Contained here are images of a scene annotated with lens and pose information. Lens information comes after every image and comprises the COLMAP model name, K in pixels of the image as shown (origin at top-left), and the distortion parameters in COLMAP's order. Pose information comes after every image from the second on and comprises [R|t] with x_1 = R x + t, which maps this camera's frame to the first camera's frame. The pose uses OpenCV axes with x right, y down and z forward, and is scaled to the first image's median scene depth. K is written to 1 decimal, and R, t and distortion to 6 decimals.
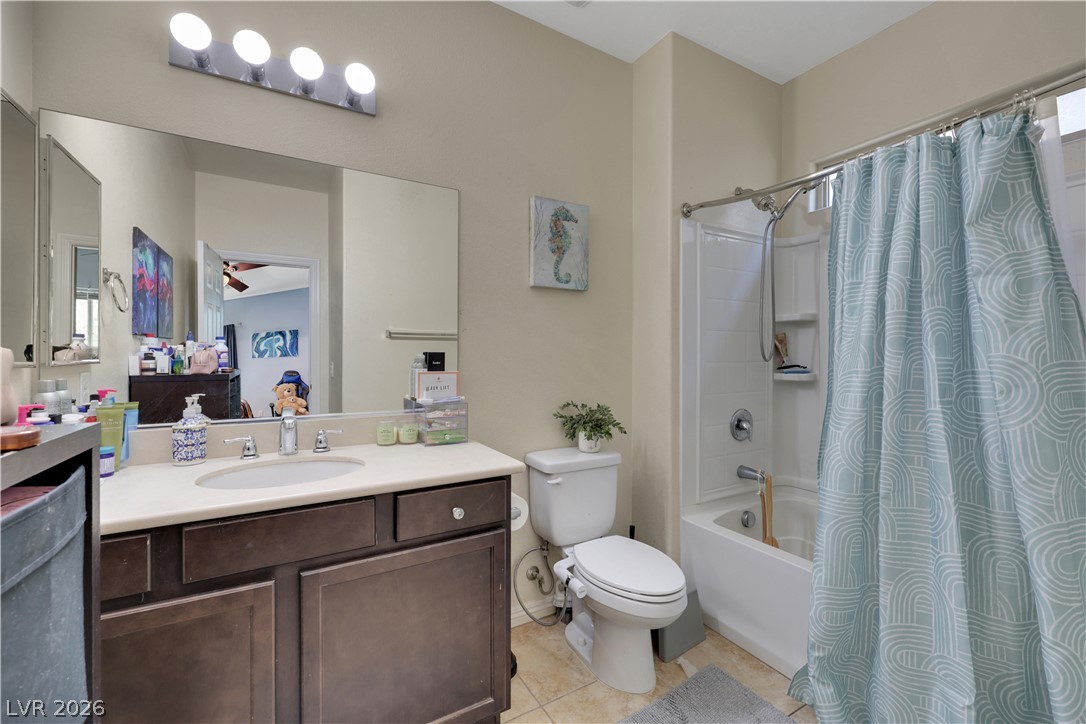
lens RADIAL K [[454.8, 0, 539.4], [0, 454.8, 370.1], [0, 0, 1]] dist [-0.000685, 0.000127]
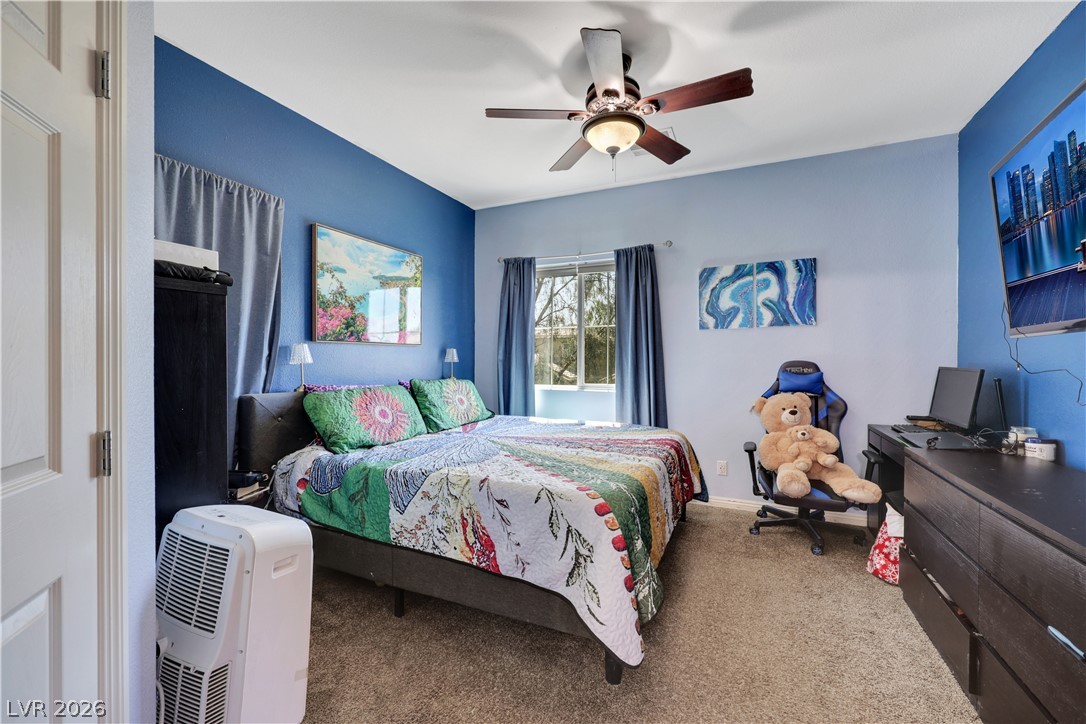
lens RADIAL K [[454.8, 0, 539.4], [0, 454.8, 370.1], [0, 0, 1]] dist [-0.000685, 0.000127]
pose [[0.999930, 0.000067, 0.011834, -0.778319], [-0.000111, 0.999993, 0.003713, 0.007850], [-0.011834, -0.003714, 0.999923, 0.602958]]
